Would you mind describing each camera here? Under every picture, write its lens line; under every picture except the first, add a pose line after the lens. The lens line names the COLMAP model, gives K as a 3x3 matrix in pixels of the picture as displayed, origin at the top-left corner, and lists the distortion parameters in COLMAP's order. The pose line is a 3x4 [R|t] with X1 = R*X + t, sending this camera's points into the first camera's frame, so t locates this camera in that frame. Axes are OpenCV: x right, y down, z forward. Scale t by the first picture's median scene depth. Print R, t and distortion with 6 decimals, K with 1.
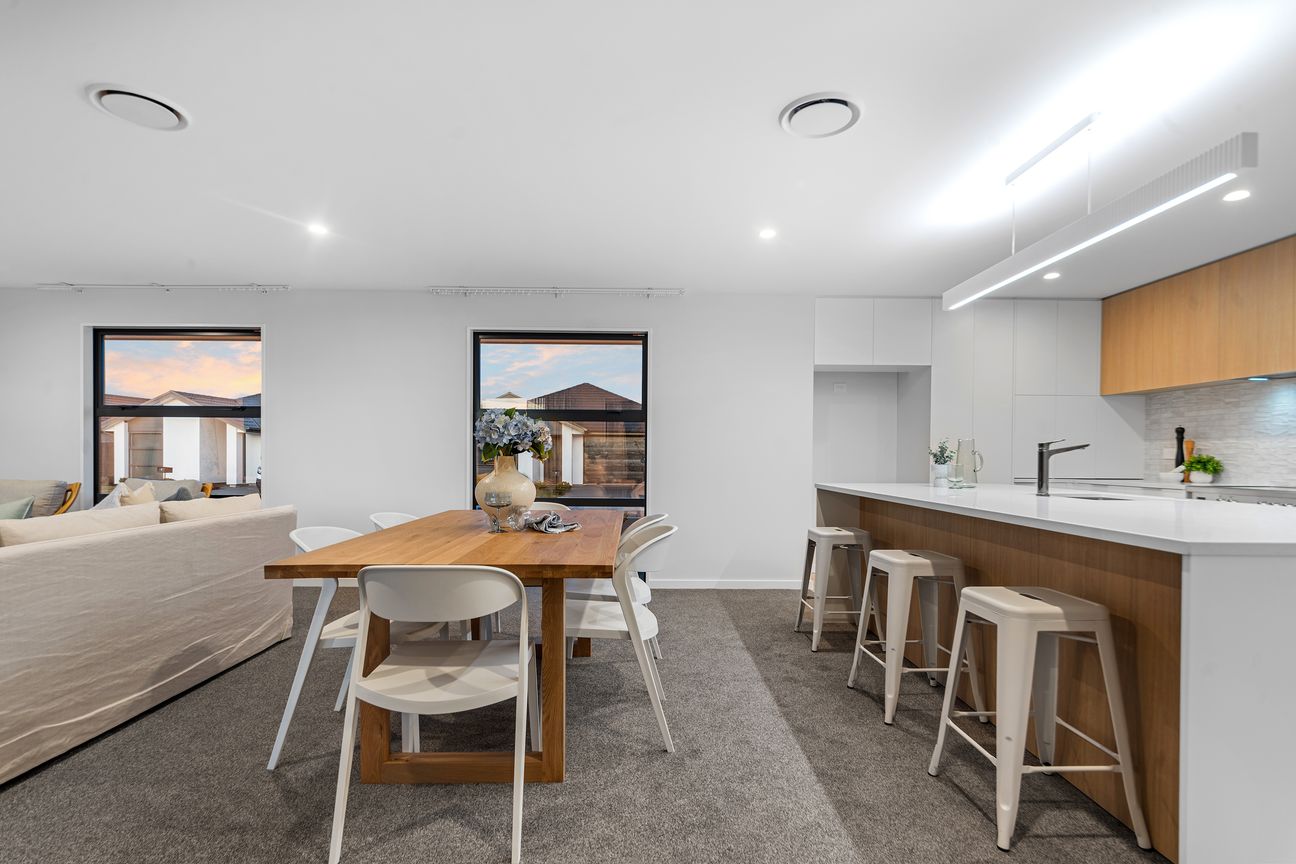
lens RADIAL K [[621.1, 0, 649.2], [0, 621.1, 460.4], [0, 0, 1]] dist [0.000245, 0.000597]
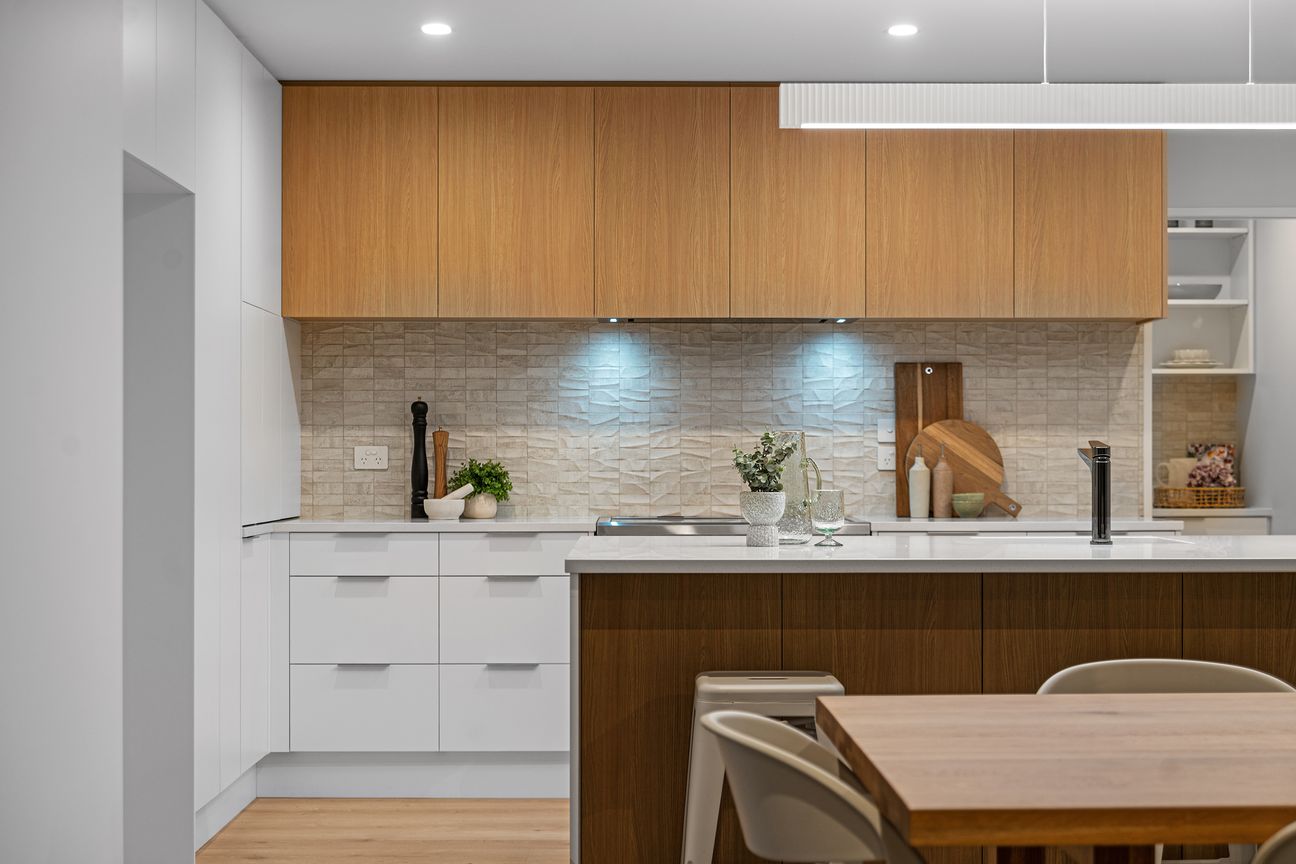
lens RADIAL K [[2081.5, 0, 648.0], [0, 2081.5, 432.0], [0, 0, 1]] dist [-0.001428, -0.018187]
pose [[0.004627, 0.005728, 0.999973, -0.775486], [0.007697, 0.999954, -0.005763, -0.021838], [-0.999960, 0.007724, 0.004583, 0.904548]]
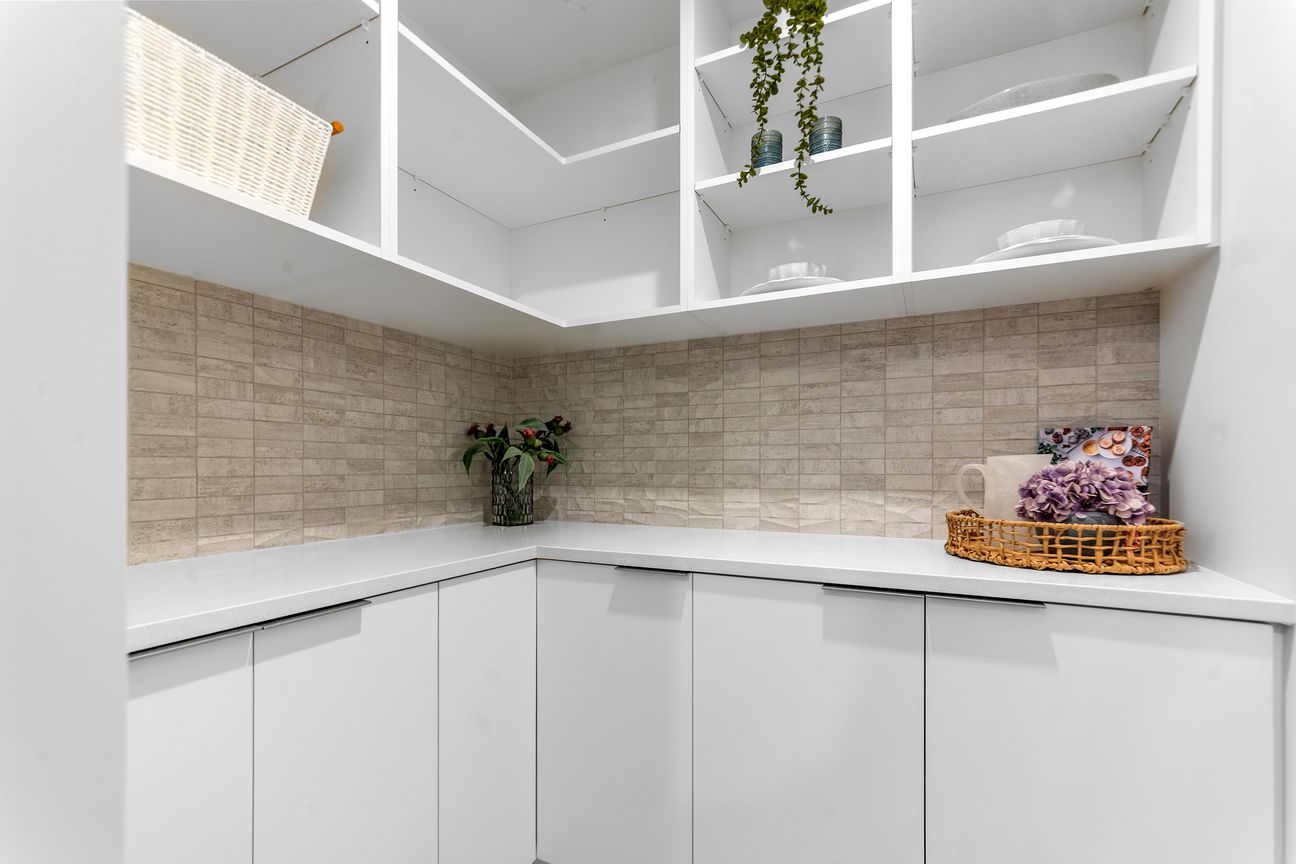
lens RADIAL K [[563.2, 0, 652.1], [0, 563.2, 470.0], [0, 0, 1]] dist [0.000110, 0.000299]
pose [[0.451910, -0.010569, 0.892001, 0.977287], [0.010334, 0.999925, 0.006612, 0.000223], [-0.892004, 0.006229, 0.451985, 0.414569]]
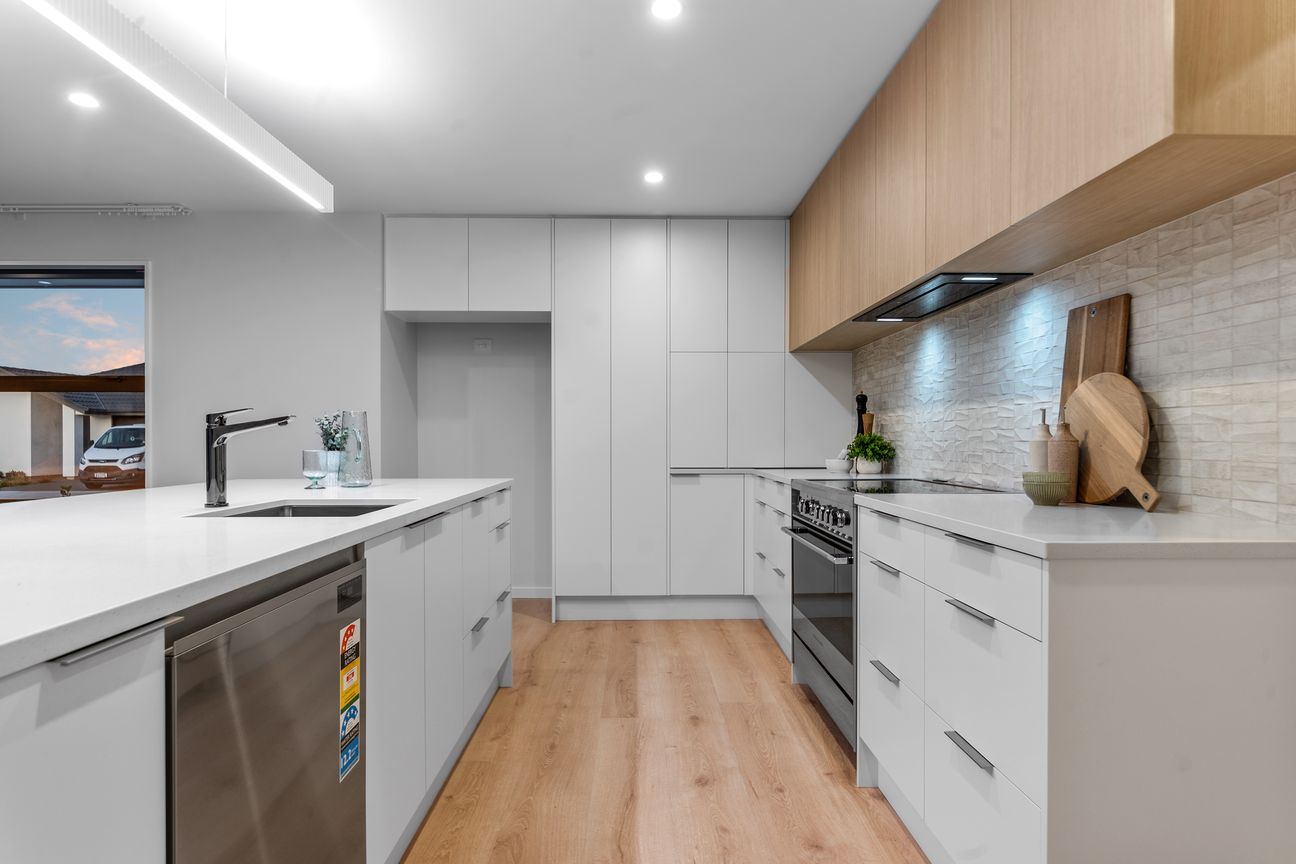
lens RADIAL K [[708.9, 0, 648.0], [0, 708.9, 432.0], [0, 0, 1]] dist [0.000584, -0.000396]
pose [[0.999967, -0.007199, 0.003860, 0.671275], [0.007265, 0.999825, -0.017218, 0.001637], [-0.003735, 0.017246, 0.999844, 0.222052]]
